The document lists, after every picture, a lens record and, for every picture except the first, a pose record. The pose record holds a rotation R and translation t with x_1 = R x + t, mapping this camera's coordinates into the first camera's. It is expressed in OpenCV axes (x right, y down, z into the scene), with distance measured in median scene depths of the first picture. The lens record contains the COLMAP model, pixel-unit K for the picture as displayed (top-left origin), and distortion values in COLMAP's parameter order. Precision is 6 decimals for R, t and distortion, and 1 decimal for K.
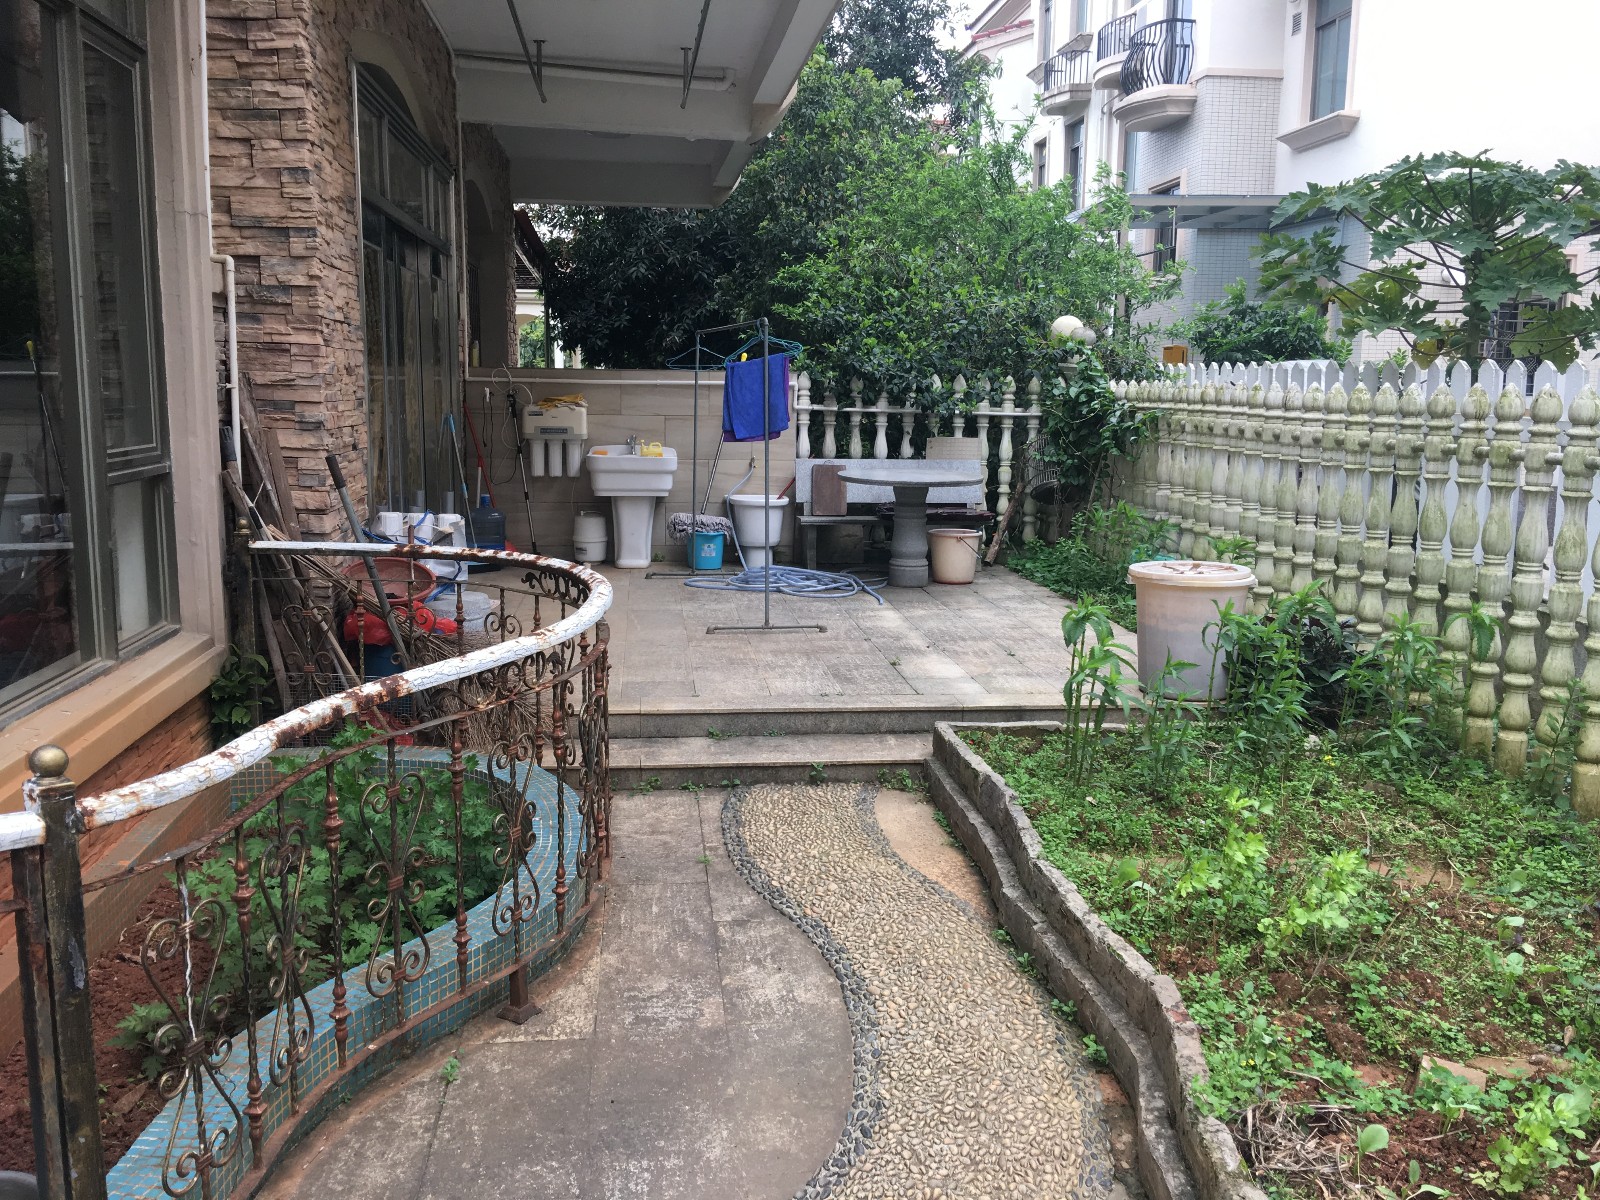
lens RADIAL K [[1345.7, 0, 808.1], [0, 1345.7, 585.6], [0, 0, 1]] dist [0.081348, -0.137540]
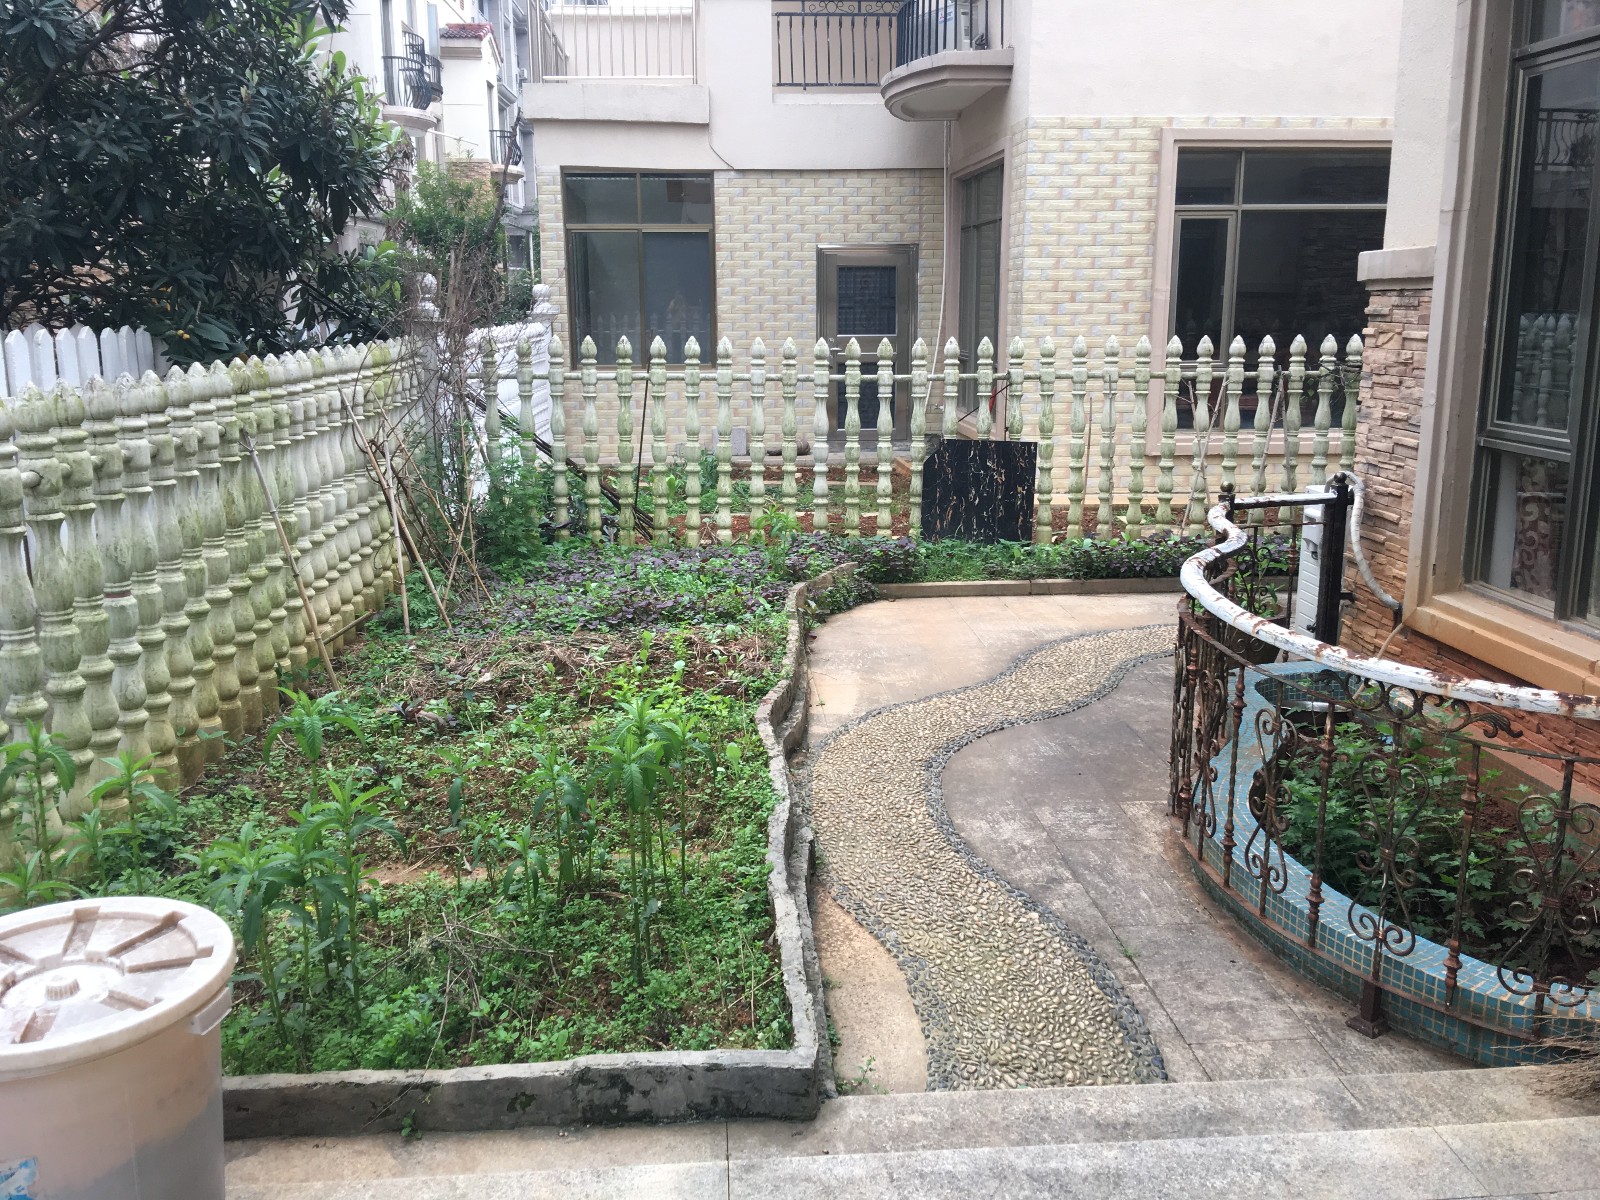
lens RADIAL K [[1345.7, 0, 808.1], [0, 1345.7, 585.6], [0, 0, 1]] dist [0.081348, -0.137540]
pose [[-0.999105, -0.019115, 0.037742, 0.121803], [-0.004150, 0.932090, 0.362202, -0.399913], [-0.042103, 0.361721, -0.931335, 2.151158]]
